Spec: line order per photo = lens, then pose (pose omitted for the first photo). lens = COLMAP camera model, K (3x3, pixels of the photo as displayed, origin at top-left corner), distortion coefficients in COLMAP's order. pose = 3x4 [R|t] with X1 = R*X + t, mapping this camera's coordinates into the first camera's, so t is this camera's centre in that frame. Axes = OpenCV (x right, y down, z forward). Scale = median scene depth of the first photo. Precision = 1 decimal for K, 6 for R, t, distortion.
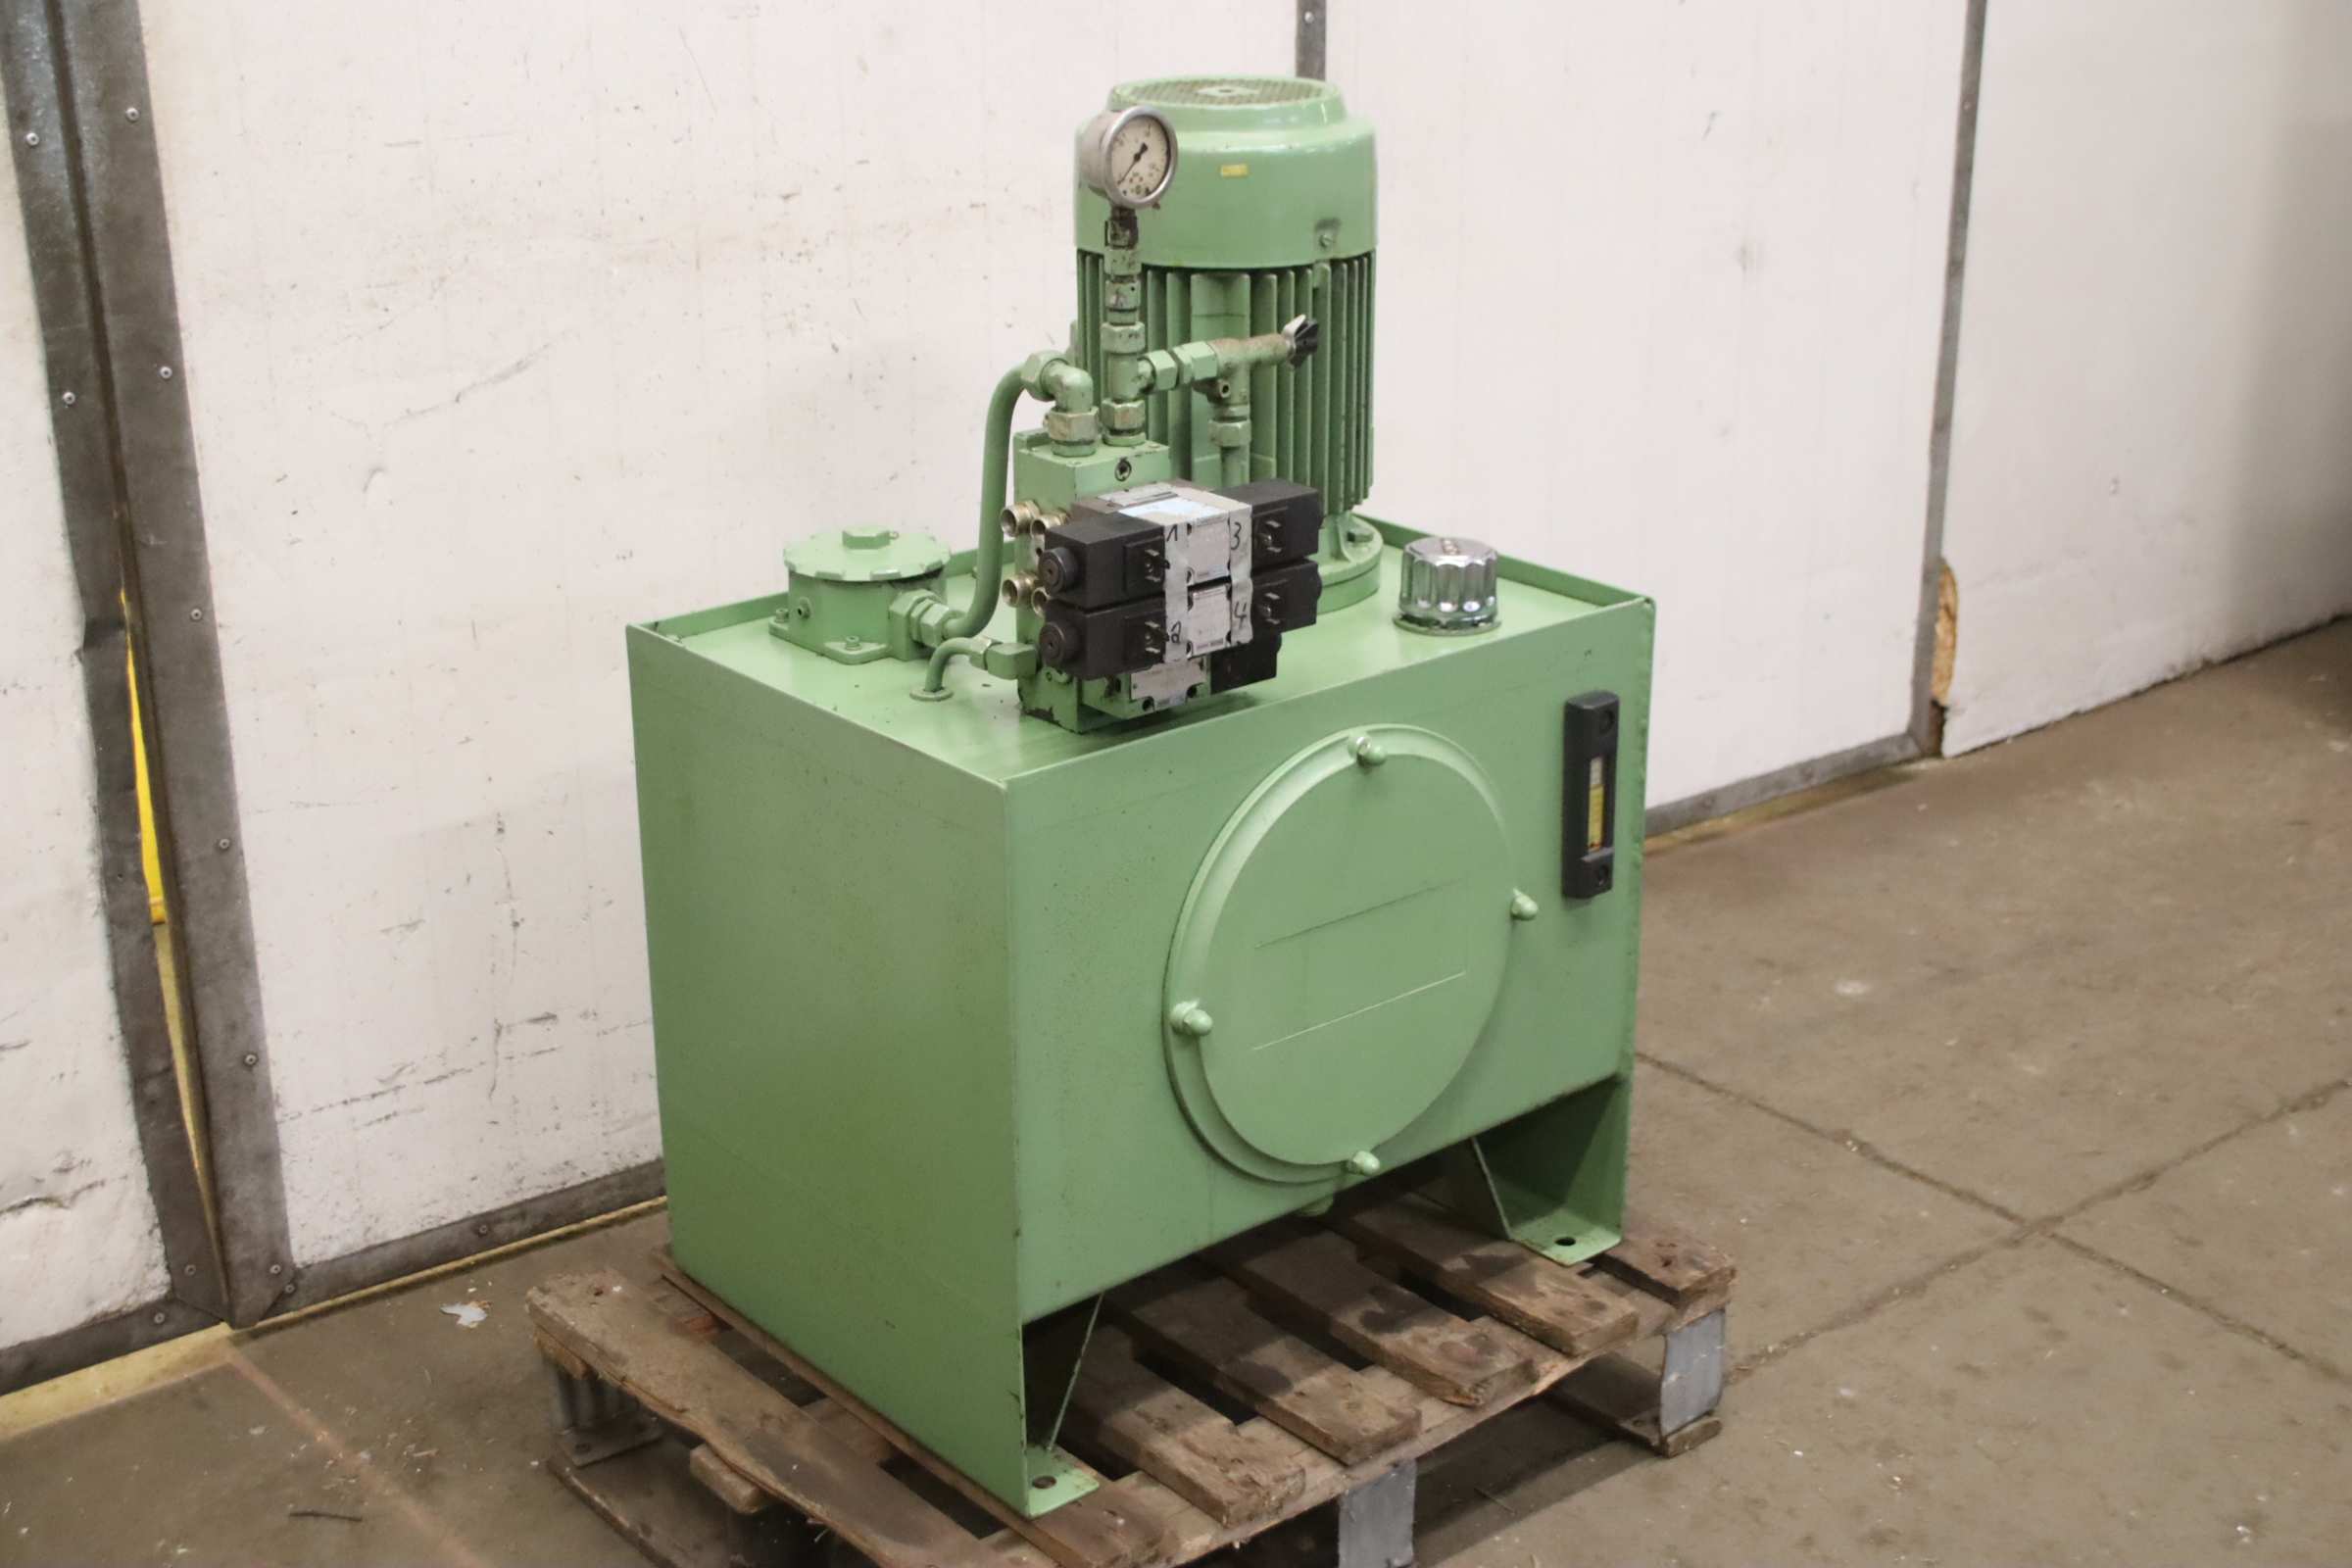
lens RADIAL K [[3123.5, 0, 1239.8], [0, 3123.5, 803.3], [0, 0, 1]] dist [-0.053534, 0.306941]
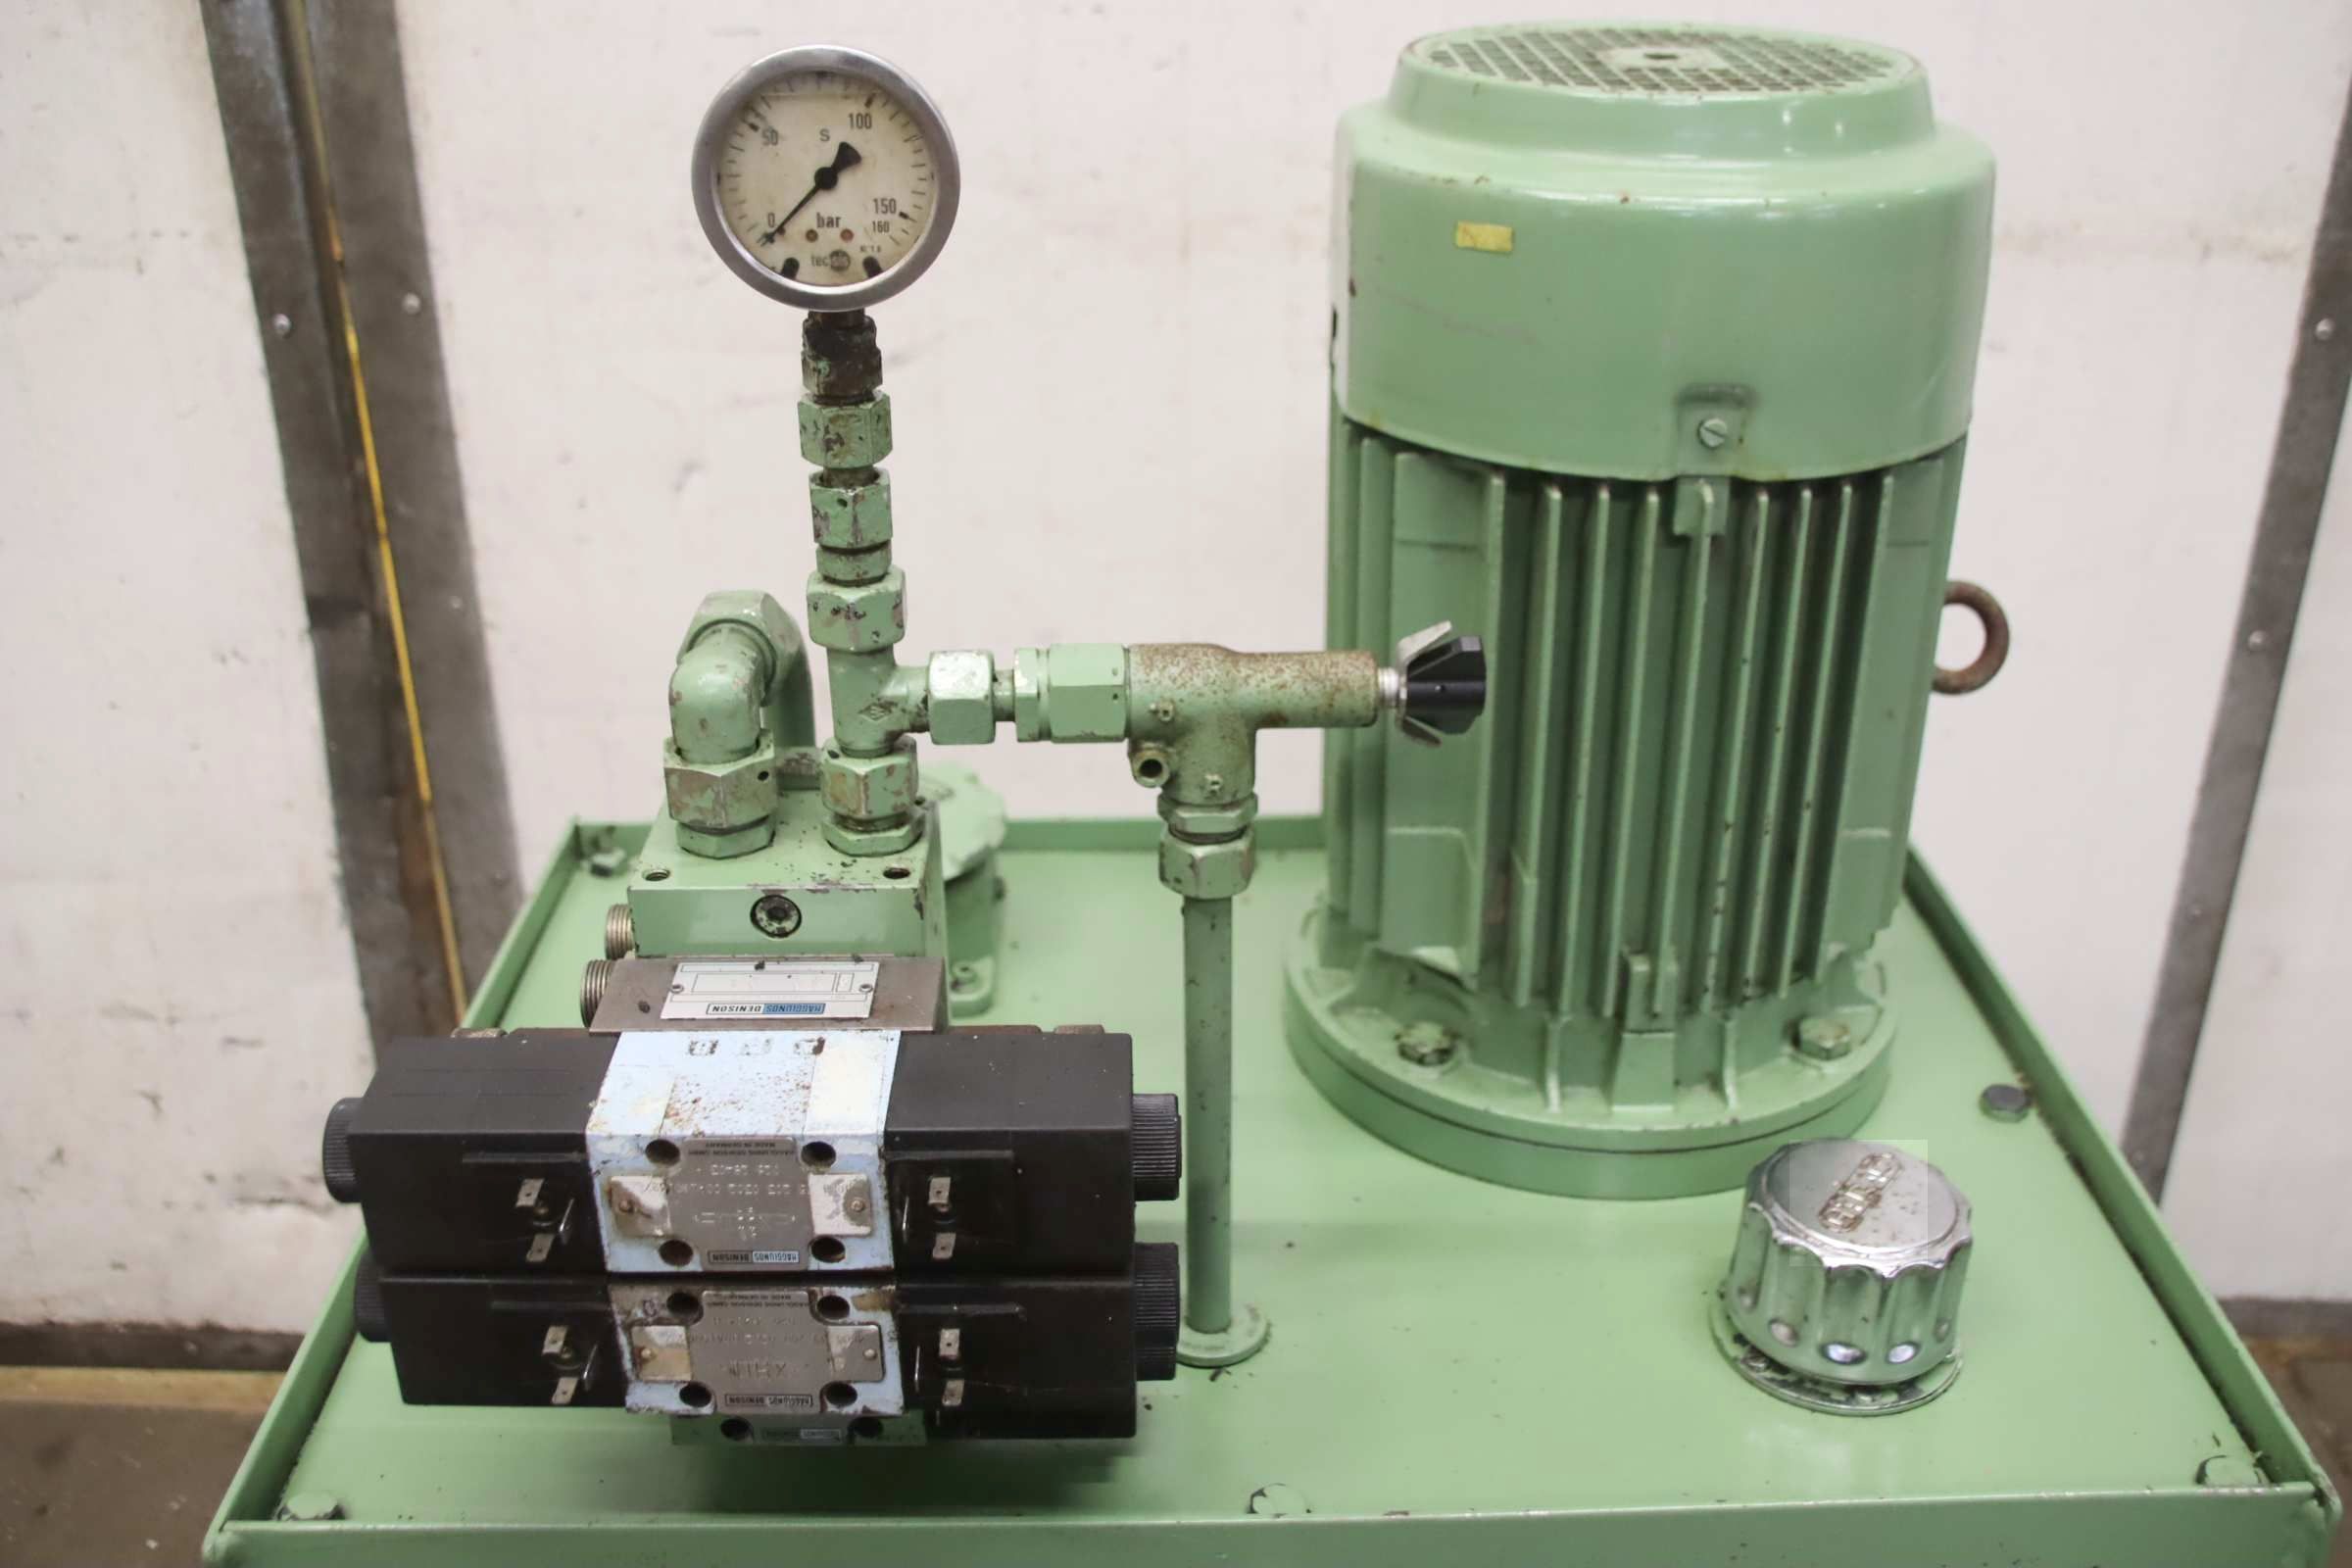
lens RADIAL K [[2260.0, 0, 1176.0], [0, 2260.0, 784.0], [0, 0, 1]] dist [-0.134813, 0.158386]
pose [[0.758599, 0.282193, -0.587278, 0.152482], [-0.221039, 0.959352, 0.175458, -0.162109], [0.612919, -0.003291, 0.790139, 0.677894]]
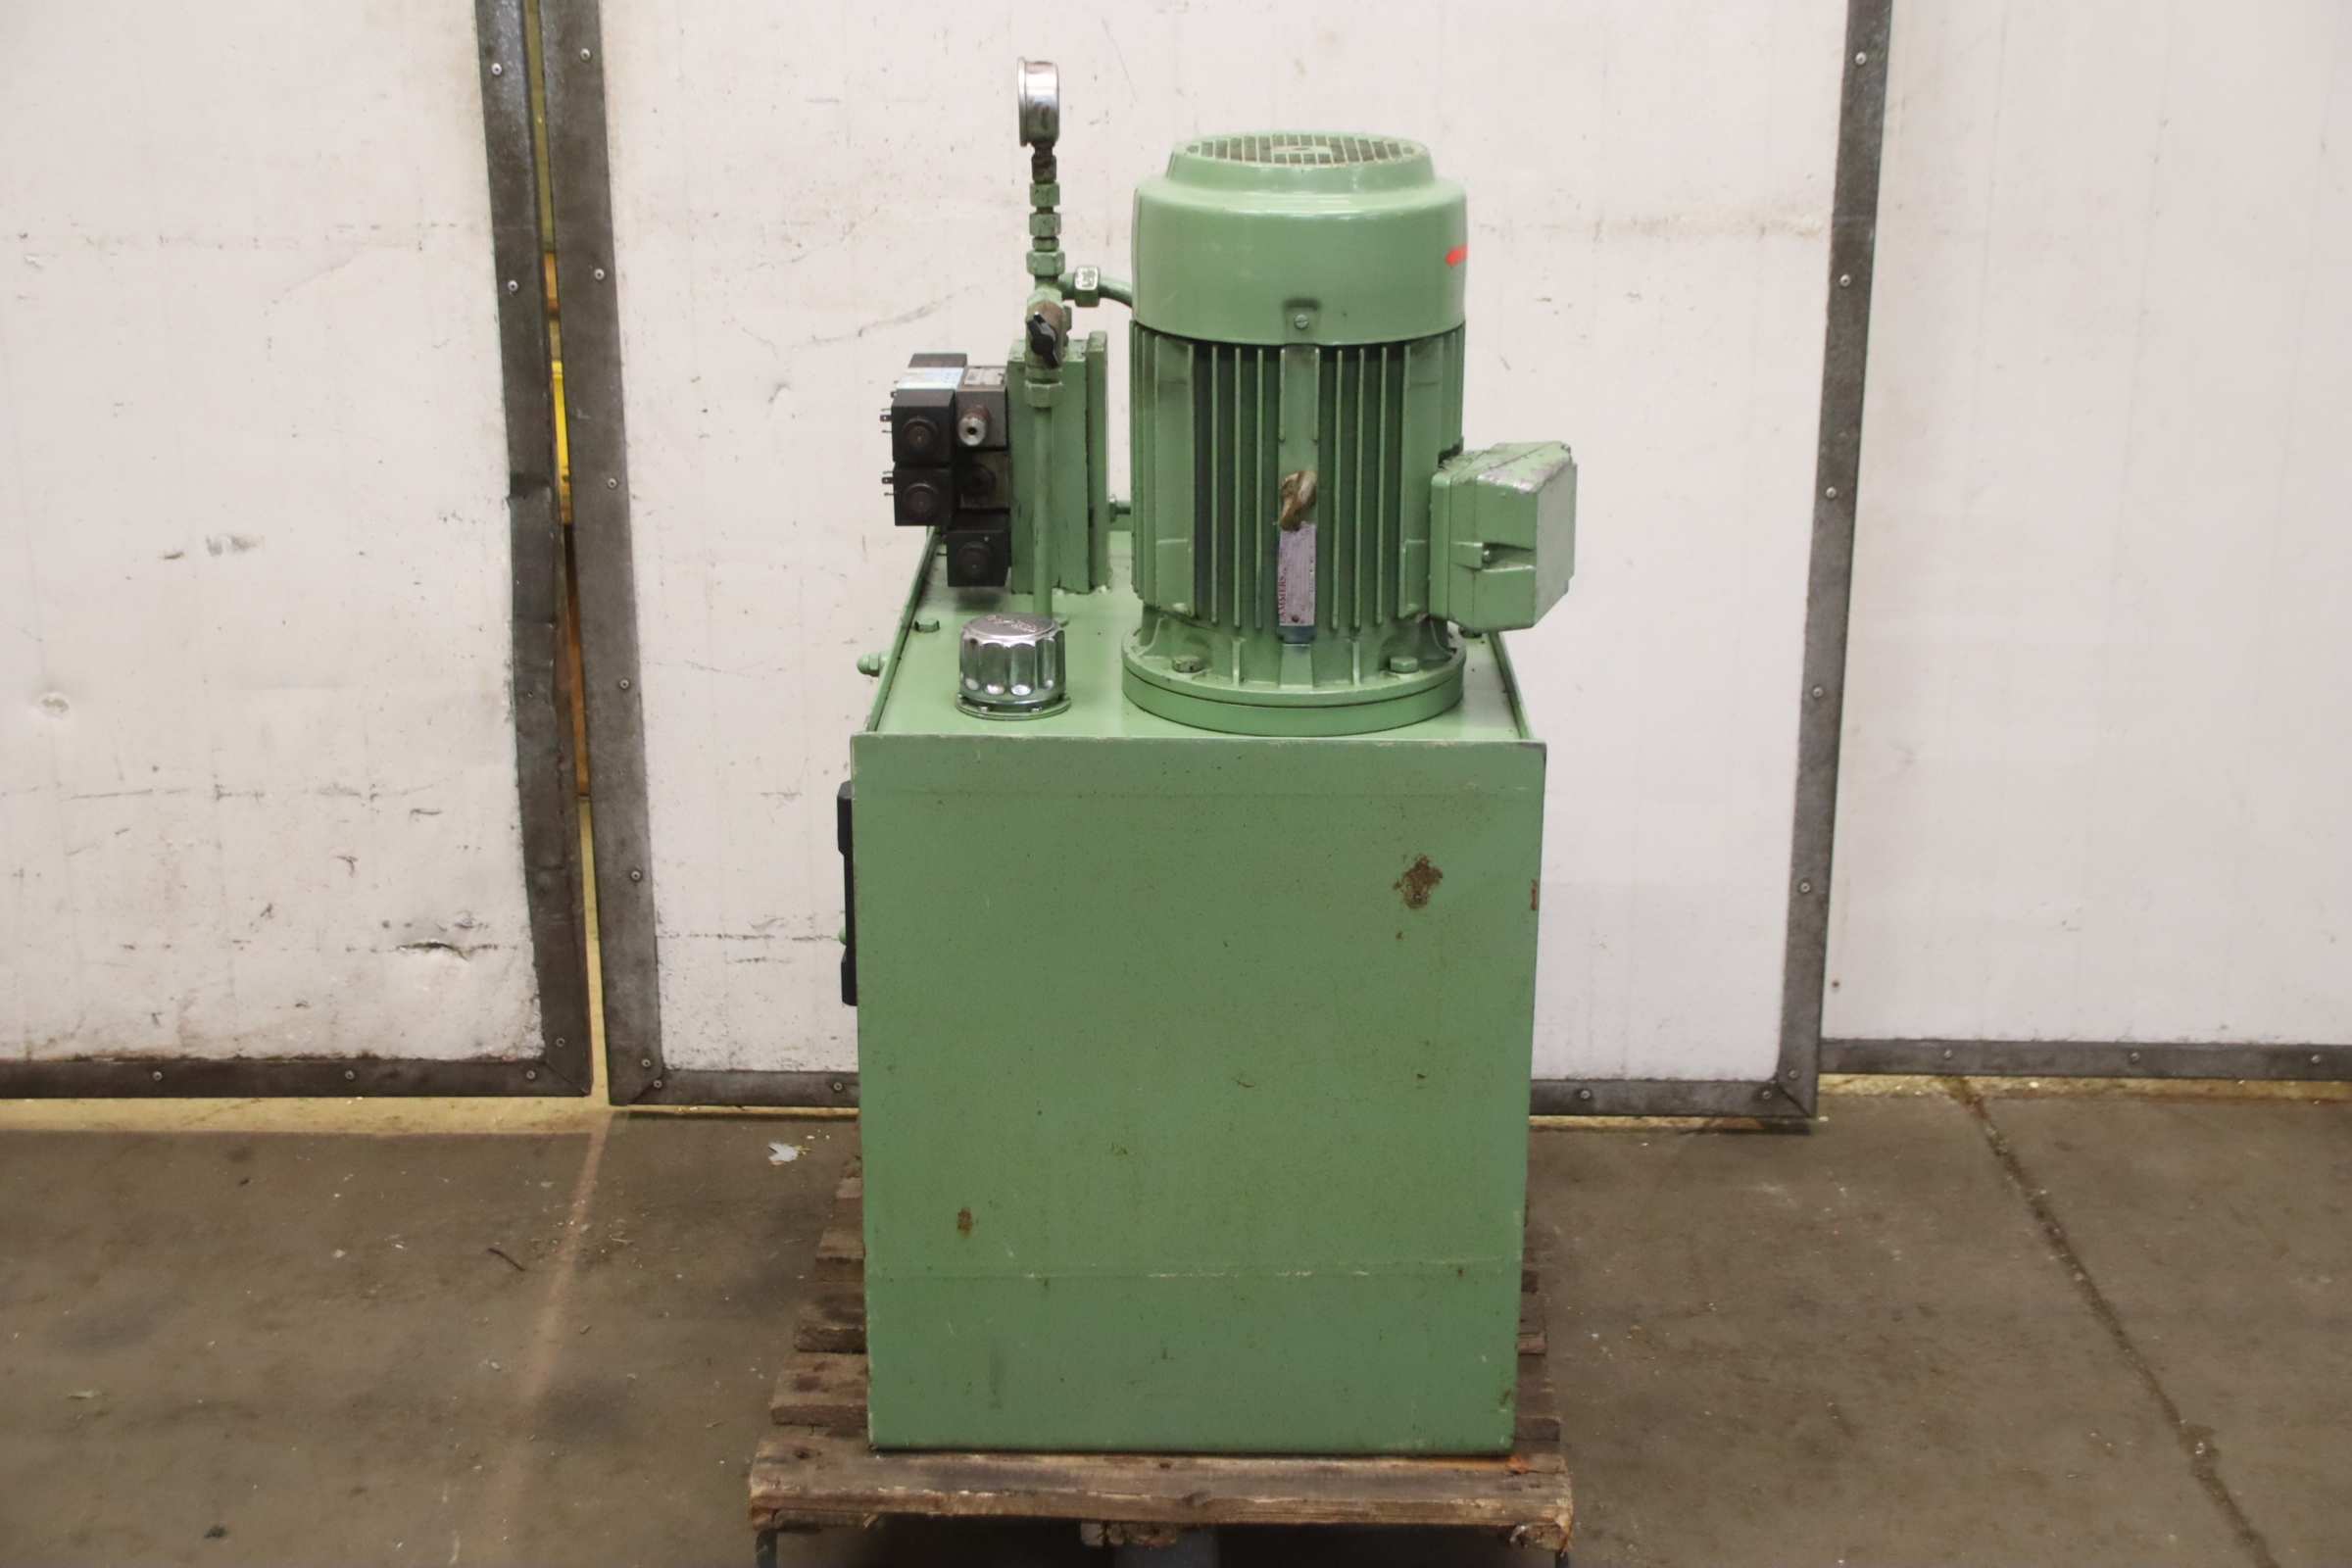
lens RADIAL K [[3271.0, 0, 1176.0], [0, 3271.0, 784.0], [0, 0, 1]] dist [0.008598, 0.089132]
pose [[0.775058, 0.203405, -0.598257, 0.597827], [-0.217030, 0.974869, 0.050283, -0.059303], [0.593450, 0.090868, 0.799725, 0.155919]]
